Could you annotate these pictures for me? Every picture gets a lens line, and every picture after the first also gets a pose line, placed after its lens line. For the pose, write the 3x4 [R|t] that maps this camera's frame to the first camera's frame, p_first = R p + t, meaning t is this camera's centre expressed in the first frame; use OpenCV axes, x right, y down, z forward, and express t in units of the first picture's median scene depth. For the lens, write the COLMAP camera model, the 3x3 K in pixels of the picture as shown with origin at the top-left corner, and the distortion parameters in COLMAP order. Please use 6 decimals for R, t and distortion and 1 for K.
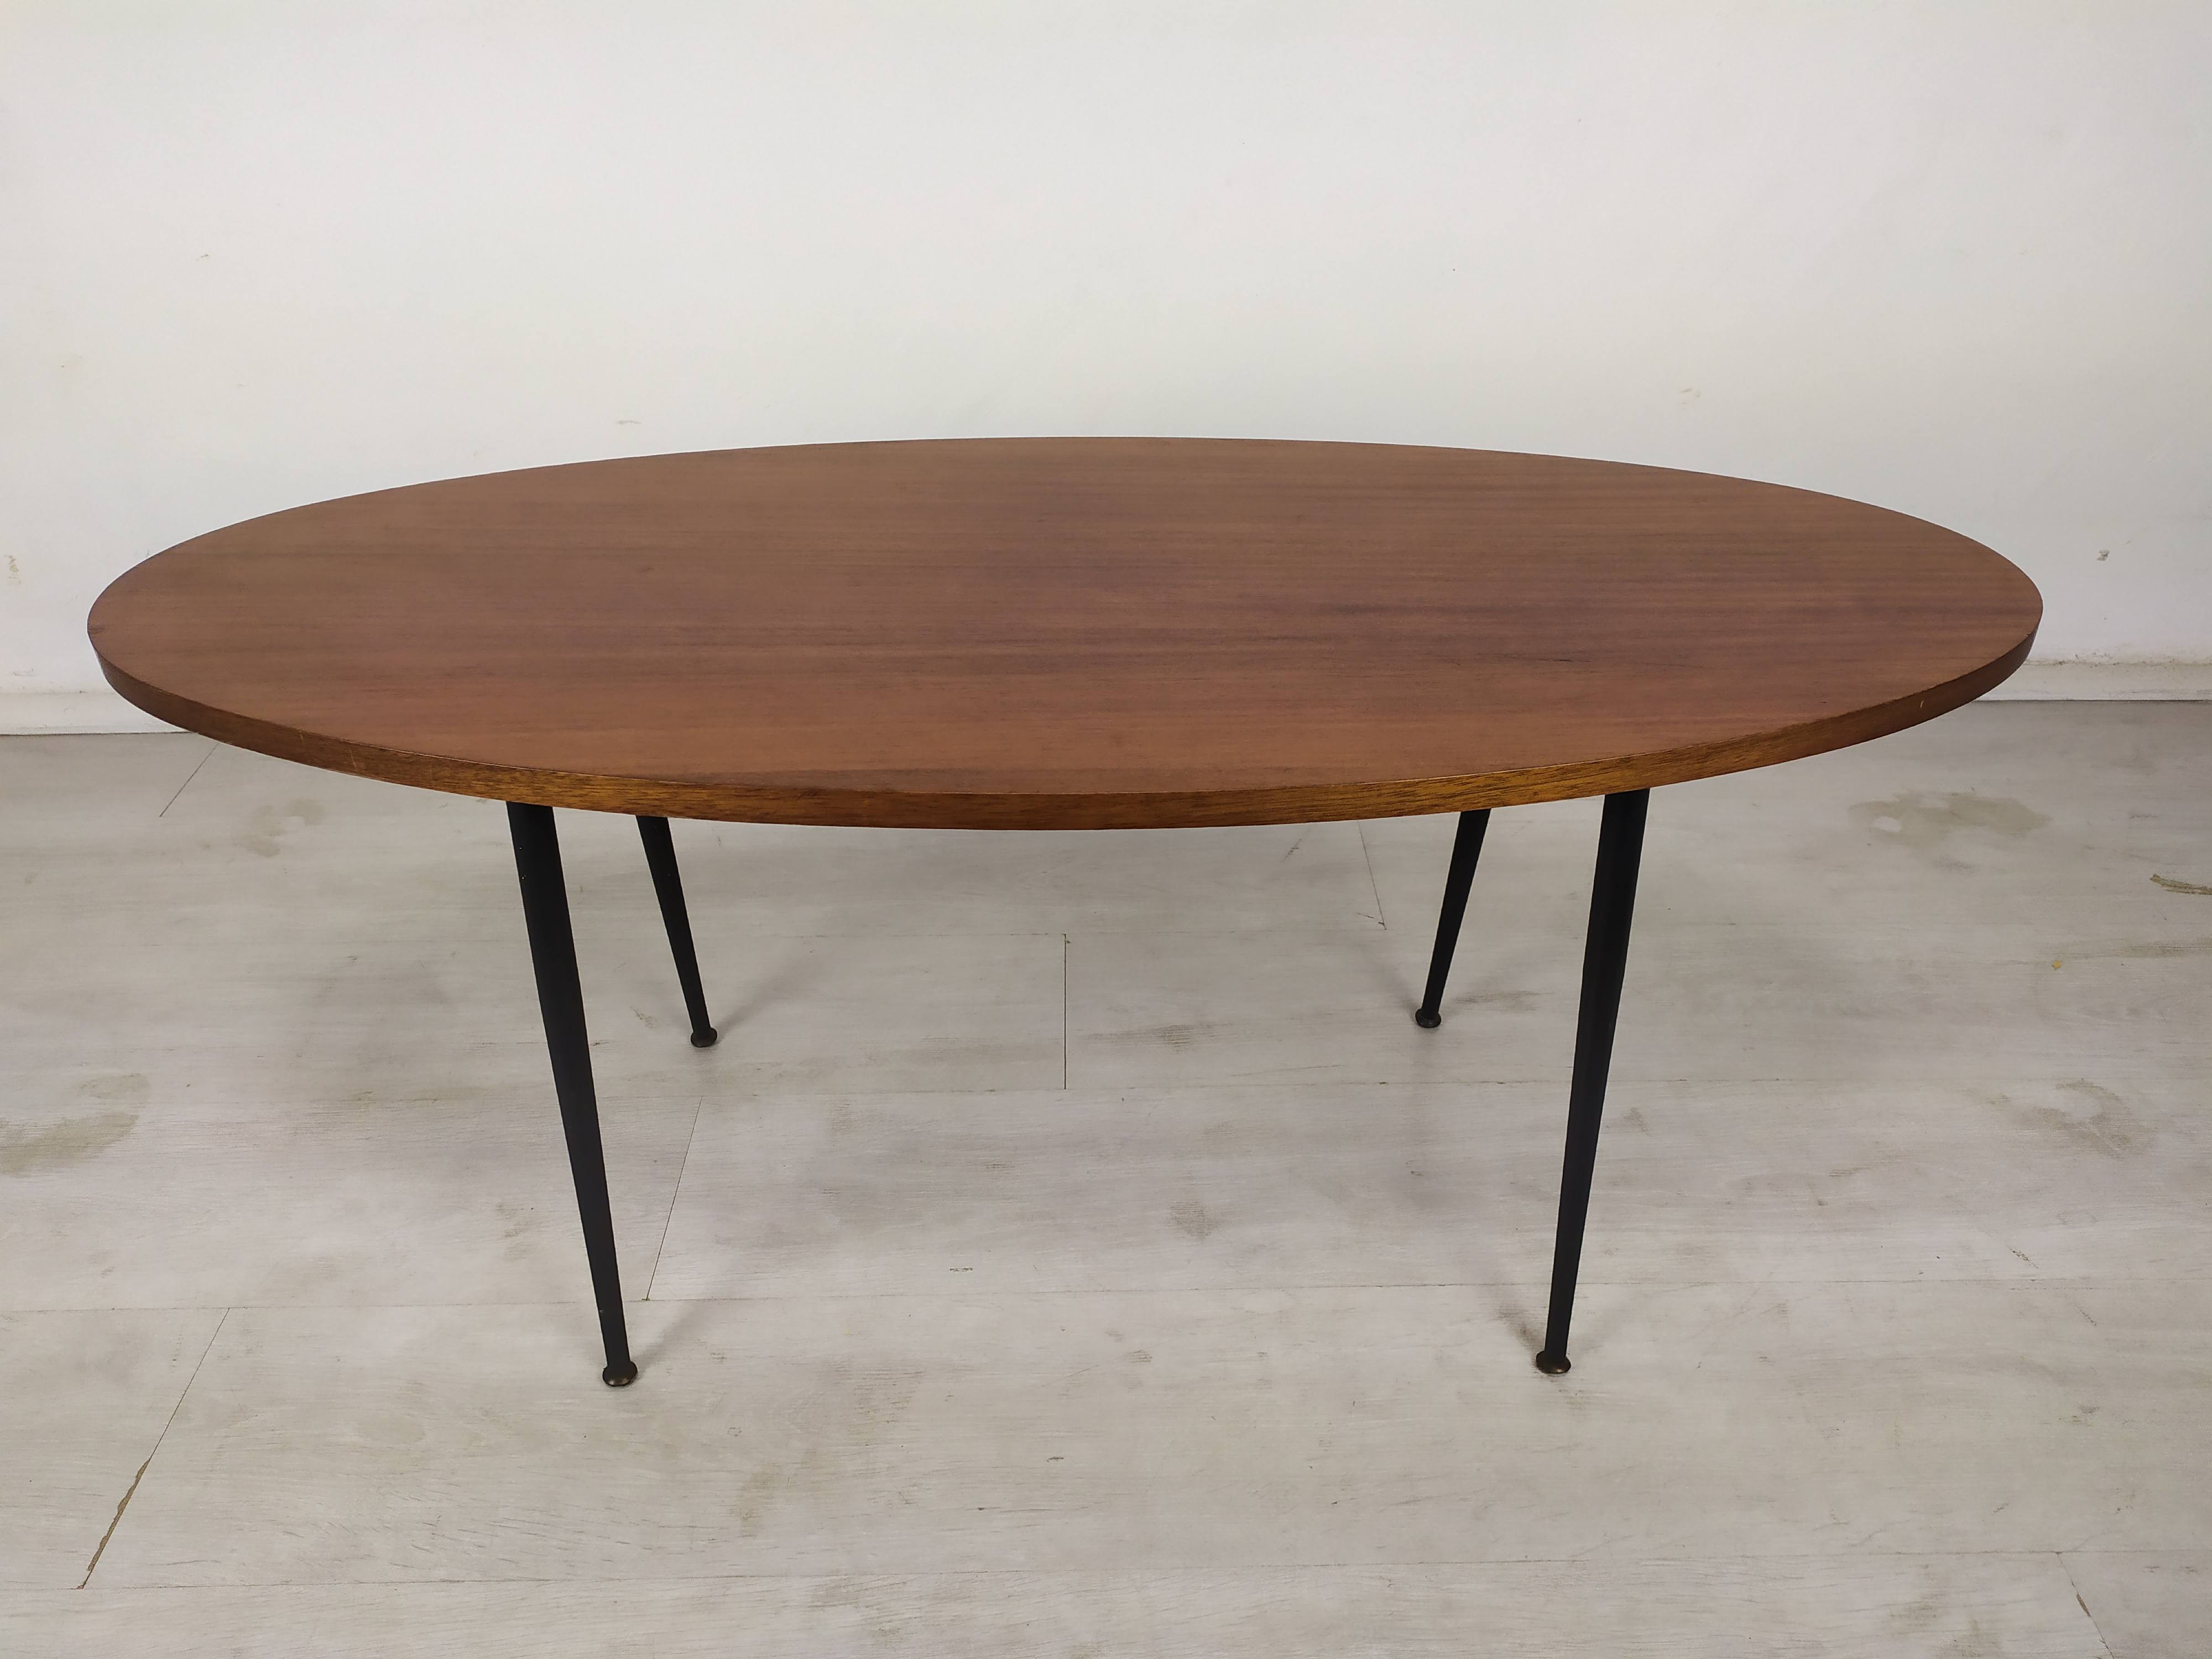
lens RADIAL K [[1673.4, 0, 1106.0], [0, 1673.4, 829.5], [0, 0, 1]] dist [0.046525, -0.054813]
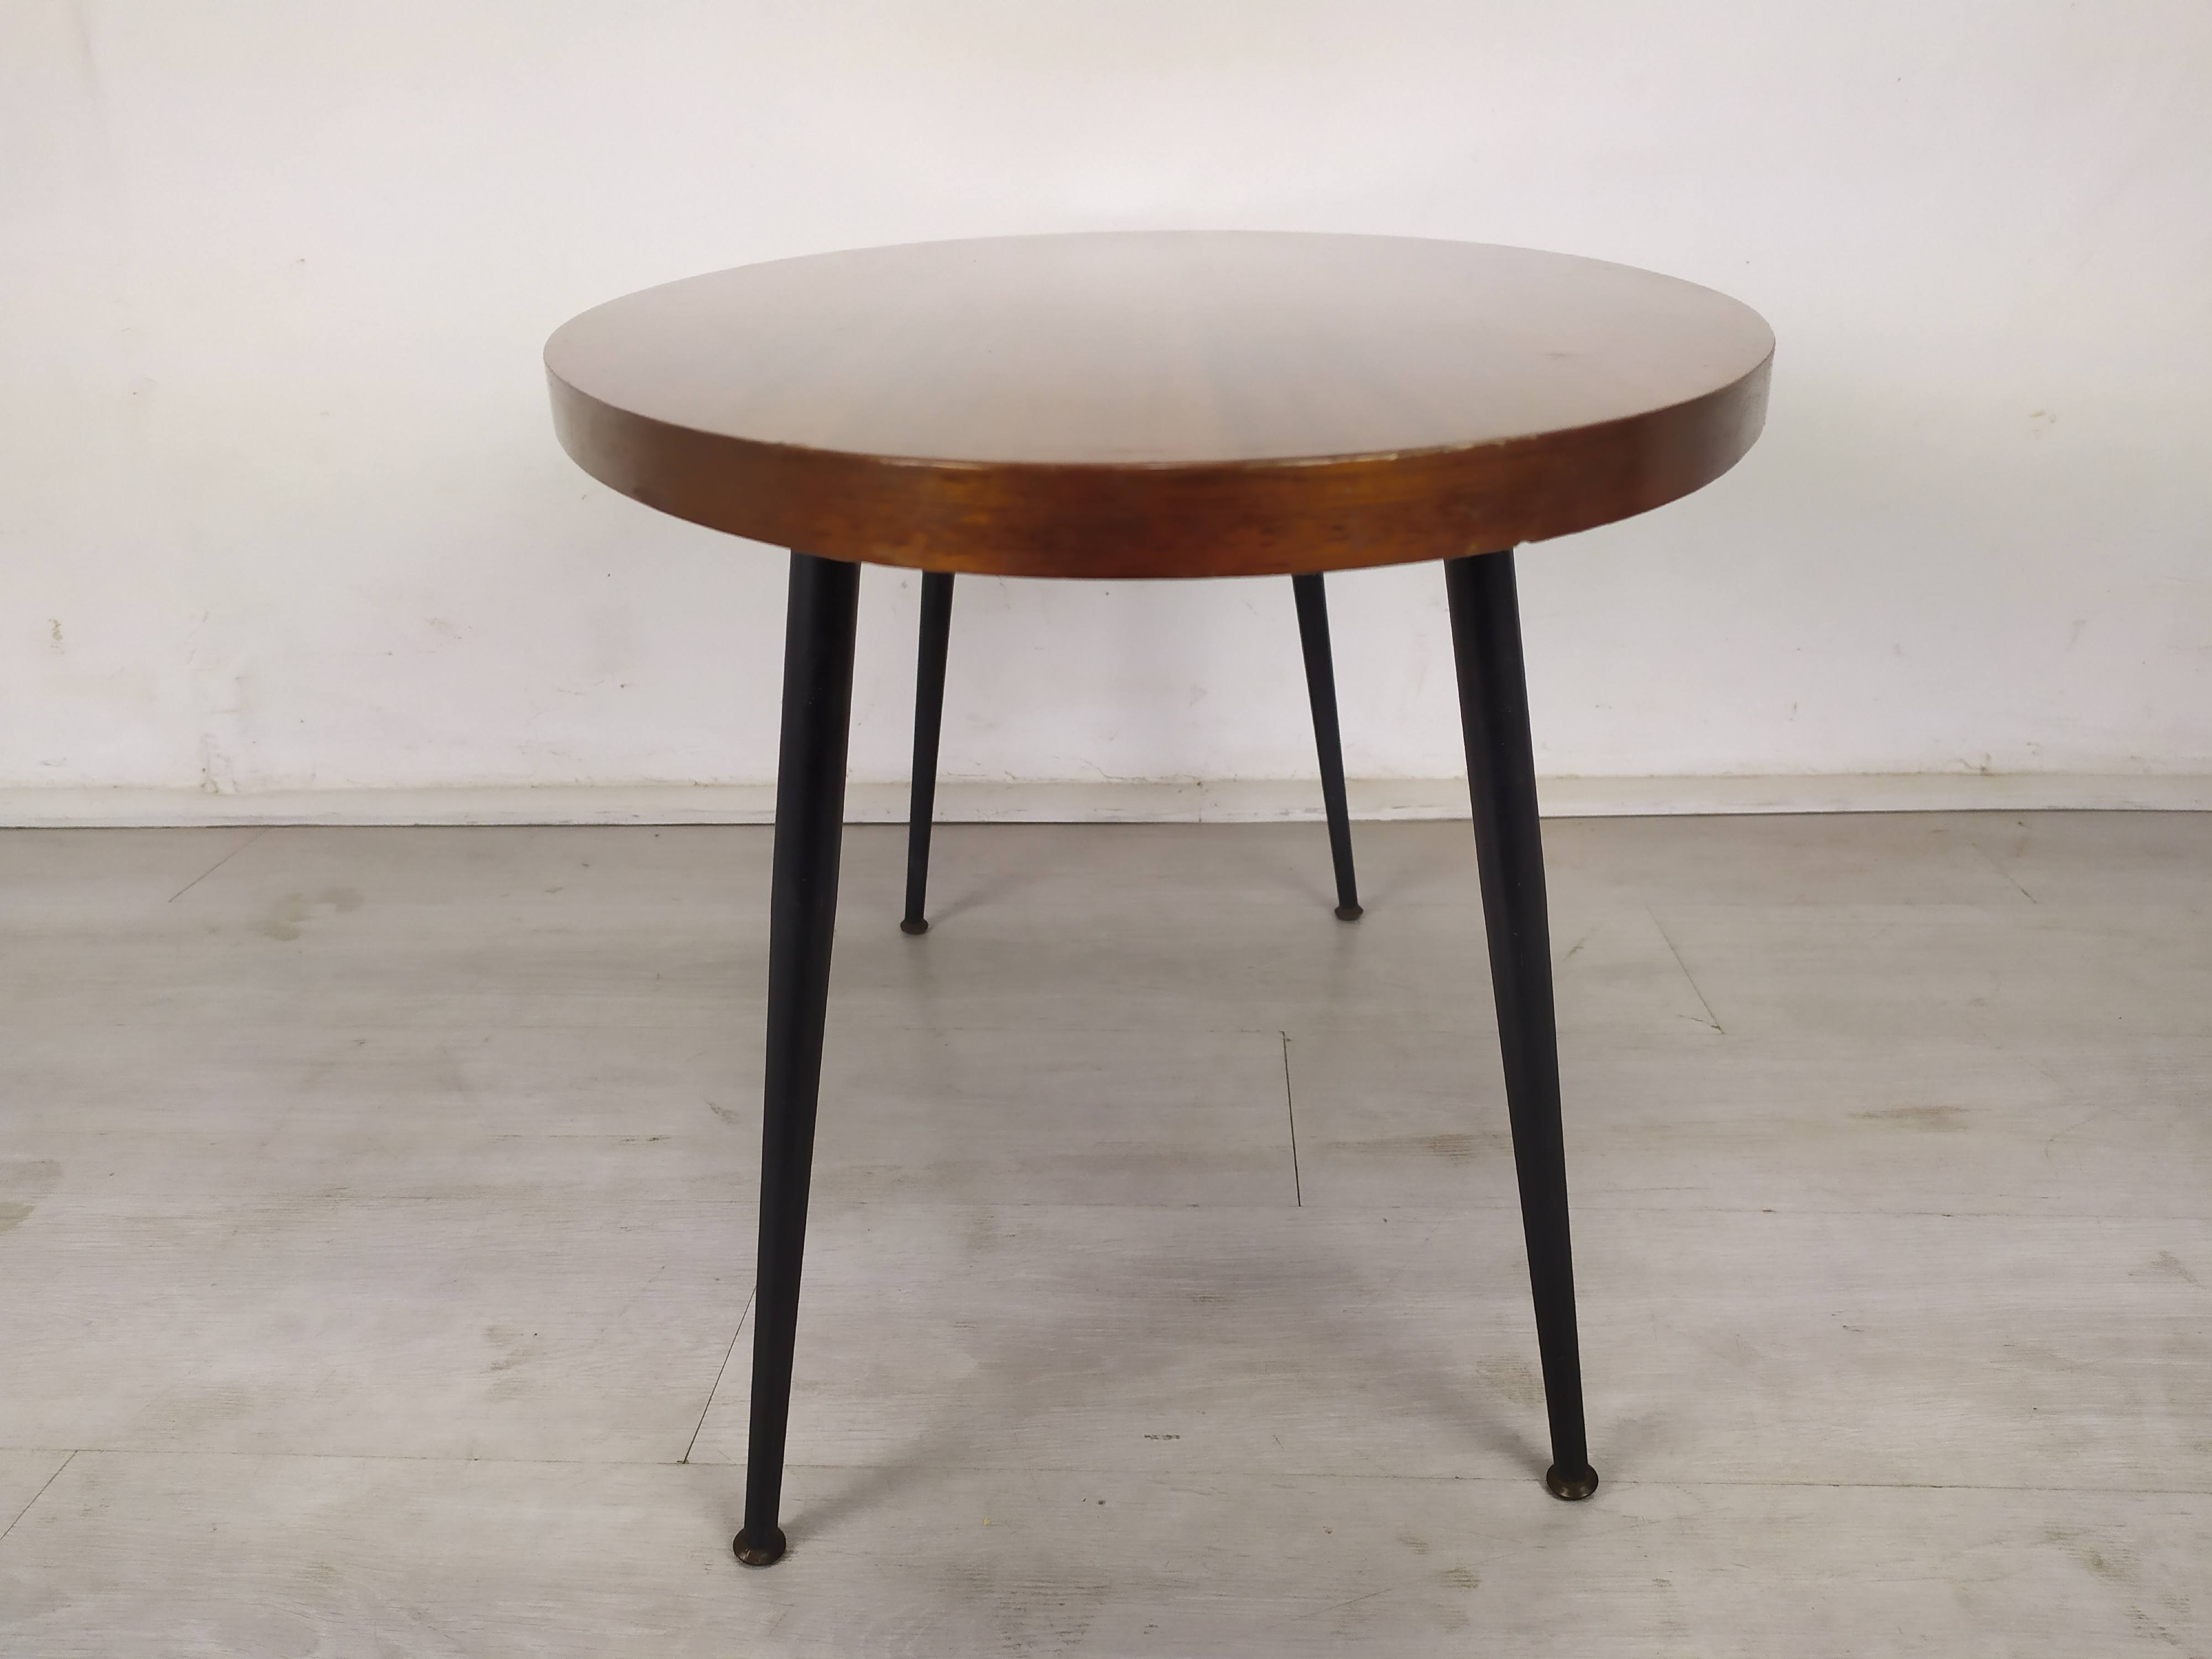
lens RADIAL K [[1673.4, 0, 1106.0], [0, 1673.4, 829.5], [0, 0, 1]] dist [0.046525, -0.054813]
pose [[0.997191, 0.007833, -0.074490, -0.059086], [-0.023301, 0.977611, -0.209128, 0.163263], [0.071184, 0.210276, 0.975047, 0.303864]]
